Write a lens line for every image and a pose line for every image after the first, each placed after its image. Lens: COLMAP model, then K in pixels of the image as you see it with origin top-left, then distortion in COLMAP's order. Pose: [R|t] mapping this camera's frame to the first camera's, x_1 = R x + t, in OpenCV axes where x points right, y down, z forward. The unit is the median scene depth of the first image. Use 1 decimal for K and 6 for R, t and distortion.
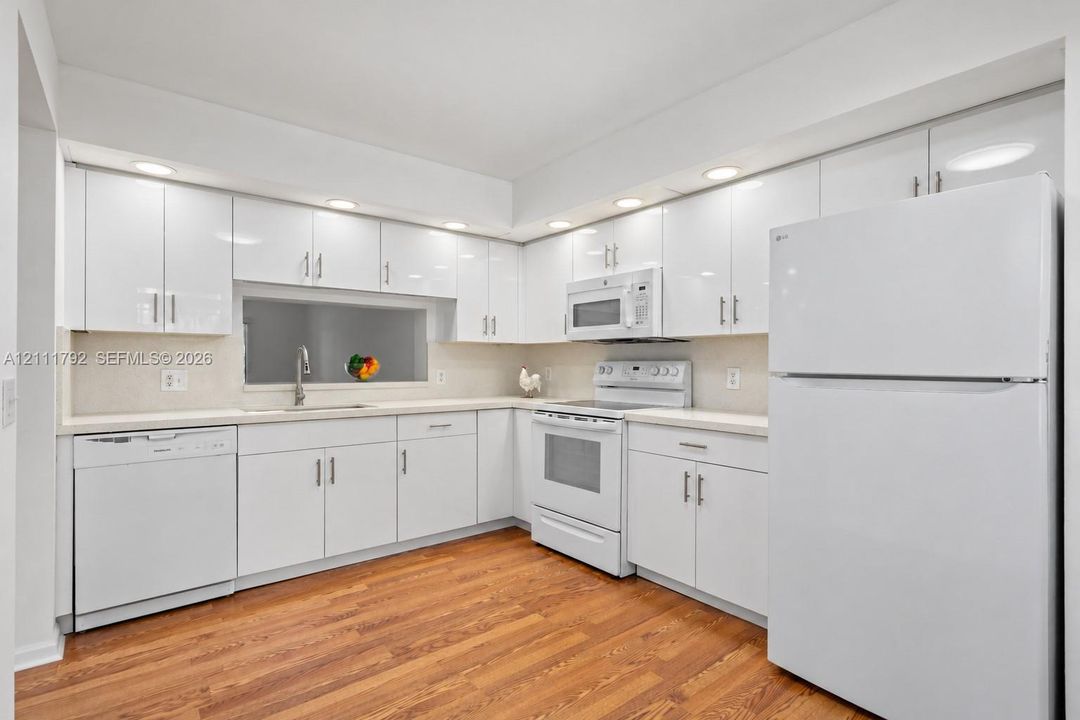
lens RADIAL K [[510.1, 0, 540.0], [0, 510.1, 360.0], [0, 0, 1]] dist [-0.001063, 0.010164]
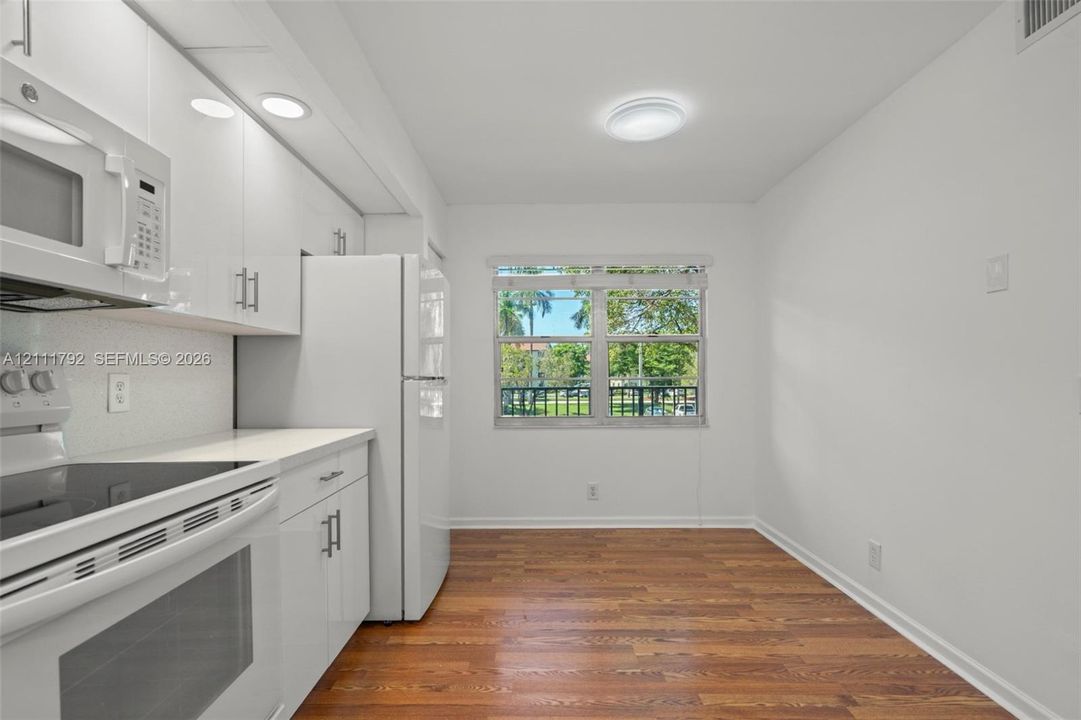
lens RADIAL K [[461.7, 0, 537.0], [0, 461.7, 376.6], [0, 0, 1]] dist [-0.000908, 0.007552]
pose [[-0.759590, 0.004318, 0.650387, -0.303315], [0.002669, 0.999990, -0.003523, 0.021237], [-0.650396, -0.000940, -0.759595, 1.084572]]
